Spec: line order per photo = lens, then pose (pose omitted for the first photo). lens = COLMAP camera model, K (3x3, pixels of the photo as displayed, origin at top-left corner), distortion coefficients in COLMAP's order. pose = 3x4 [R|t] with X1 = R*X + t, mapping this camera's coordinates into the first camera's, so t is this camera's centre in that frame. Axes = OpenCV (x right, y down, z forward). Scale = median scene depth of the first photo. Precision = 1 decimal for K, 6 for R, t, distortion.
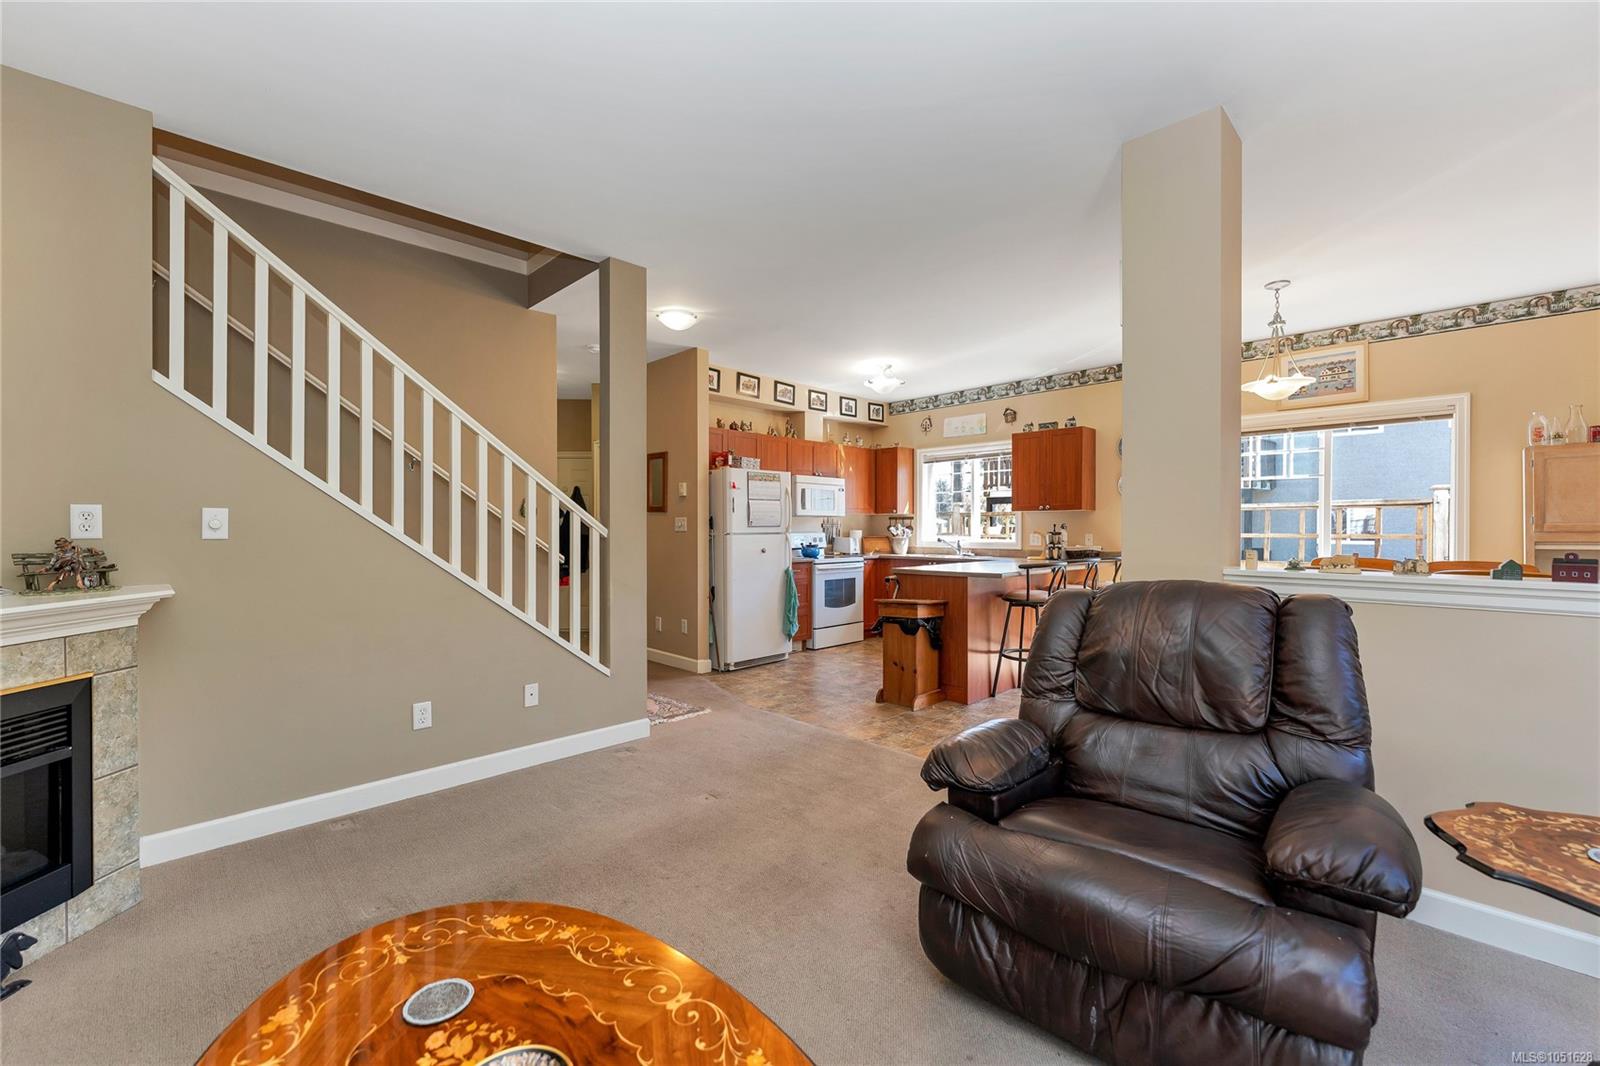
lens RADIAL K [[645.3, 0, 789.6], [0, 645.3, 525.6], [0, 0, 1]] dist [-0.001705, 0.000093]
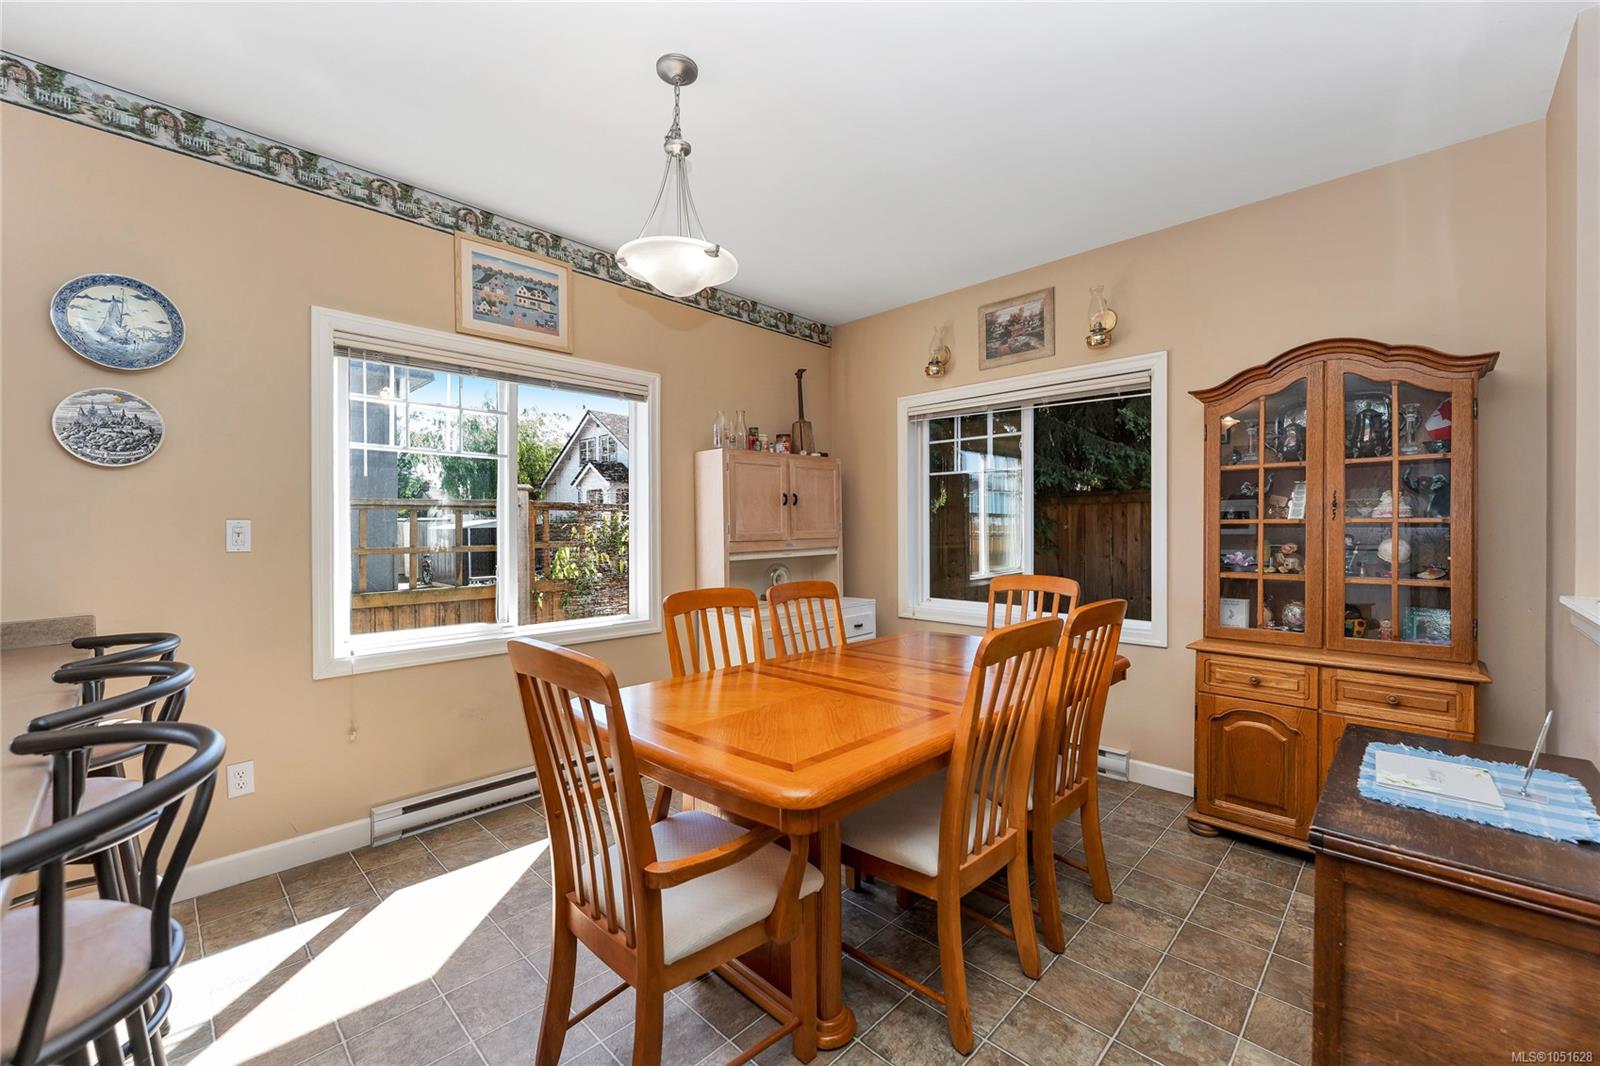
lens RADIAL K [[645.3, 0, 800.4], [0, 645.3, 531.2], [0, 0, 1]] dist [-0.001705, 0.000093]
pose [[-0.030279, -0.006399, 0.999521, 0.141165], [0.001396, 0.999978, 0.006445, -0.006361], [-0.999541, 0.001591, -0.030269, 0.540733]]
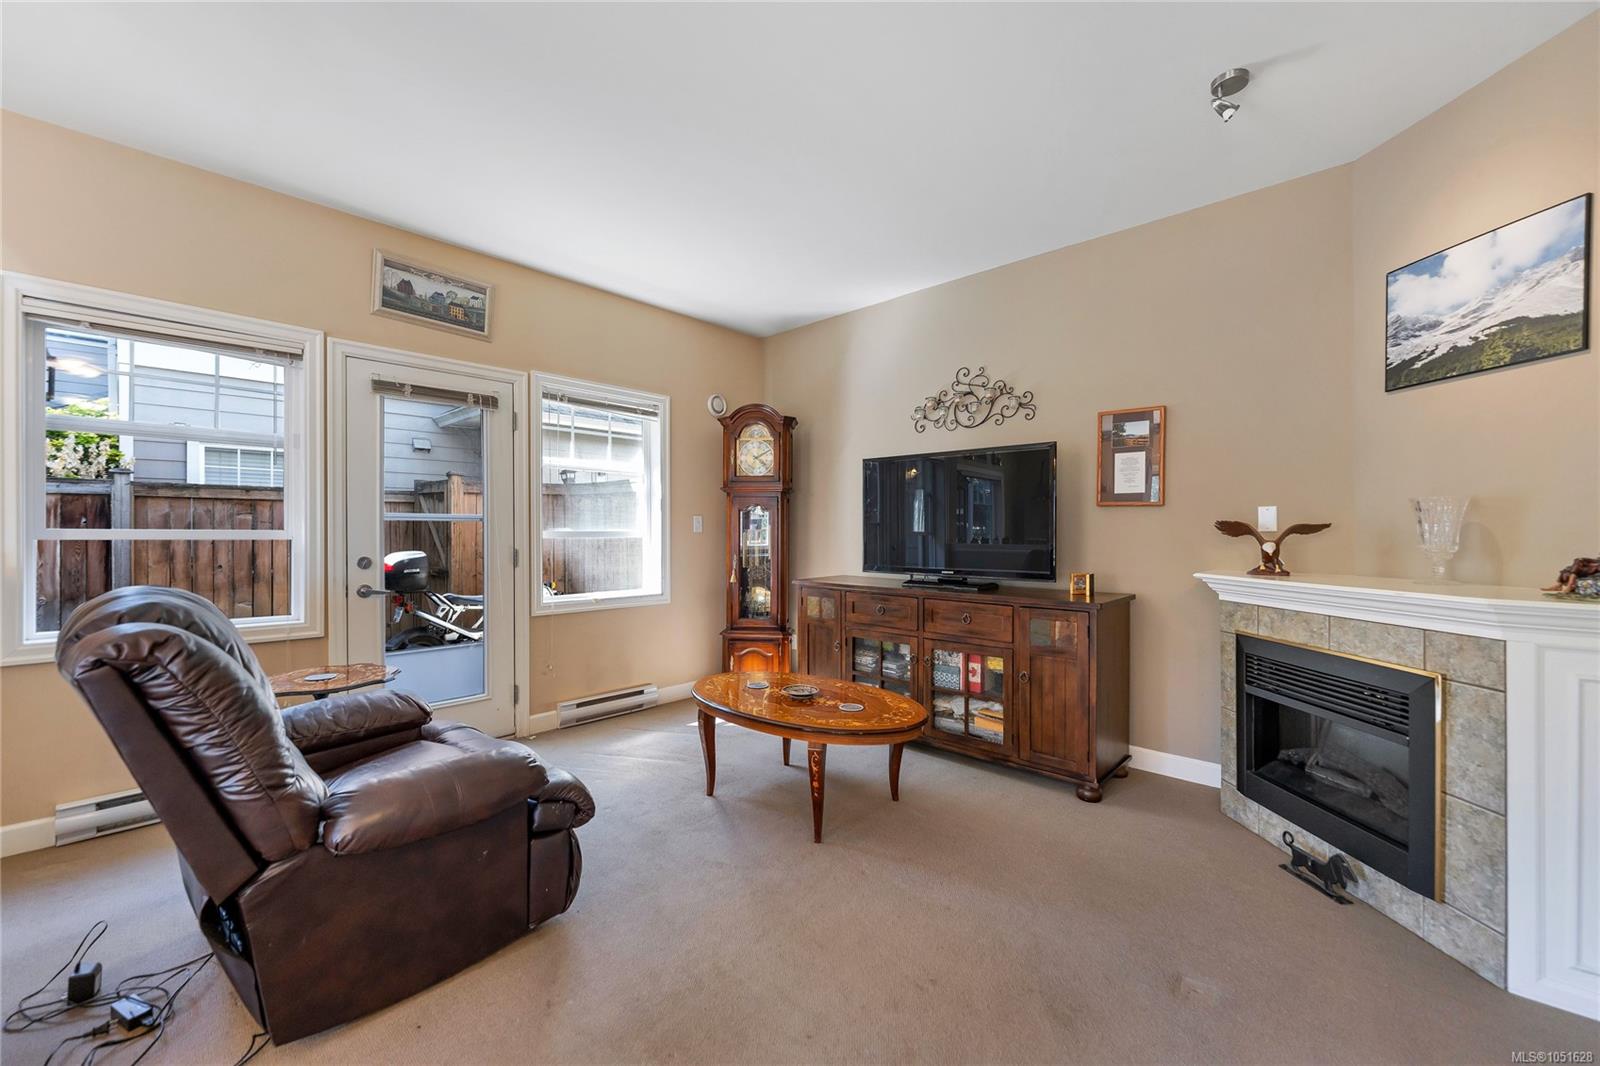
lens RADIAL K [[645.3, 0, 796.5], [0, 645.3, 535.8], [0, 0, 1]] dist [-0.001705, 0.000093]
pose [[-0.999087, 0.000912, -0.042712, -0.033096], [0.000682, 0.999985, 0.005403, 0.006441], [0.042716, 0.005369, -0.999073, 0.546191]]
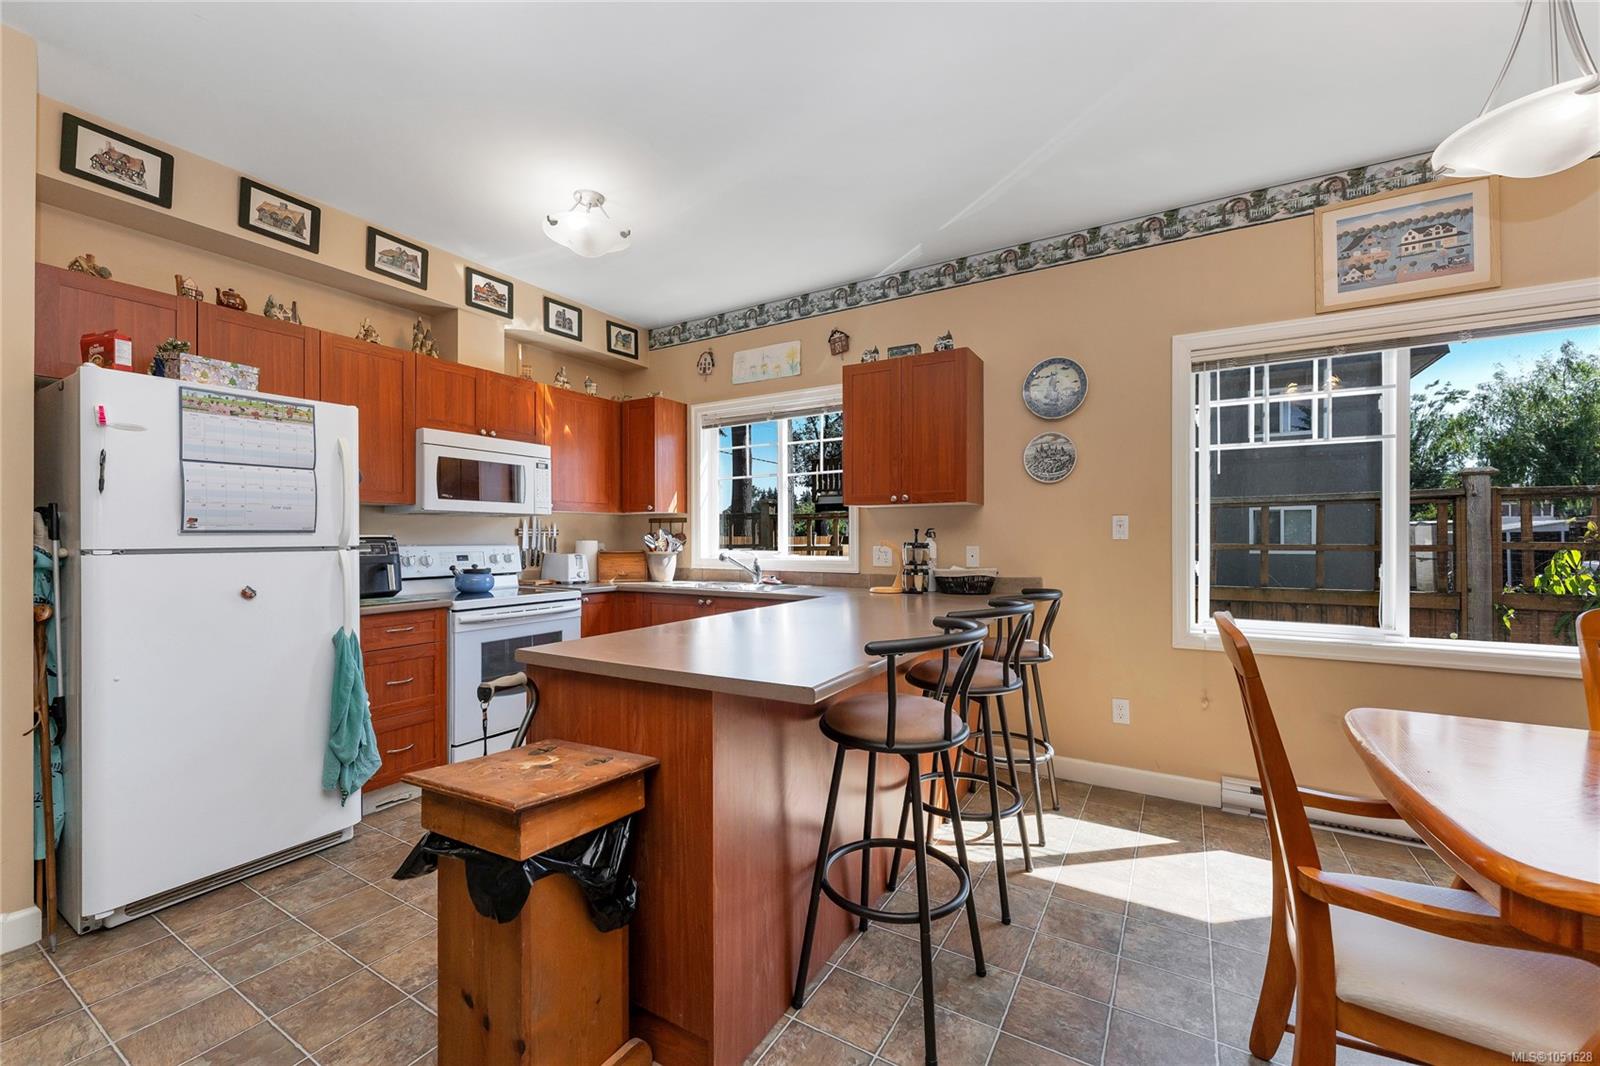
lens RADIAL K [[645.3, 0, 788.3], [0, 645.3, 529.5], [0, 0, 1]] dist [-0.001705, 0.000093]
pose [[0.968603, 0.000077, 0.248613, 0.151956], [0.001948, 0.999967, -0.007896, 0.002401], [-0.248605, 0.008132, 0.968571, 0.447375]]
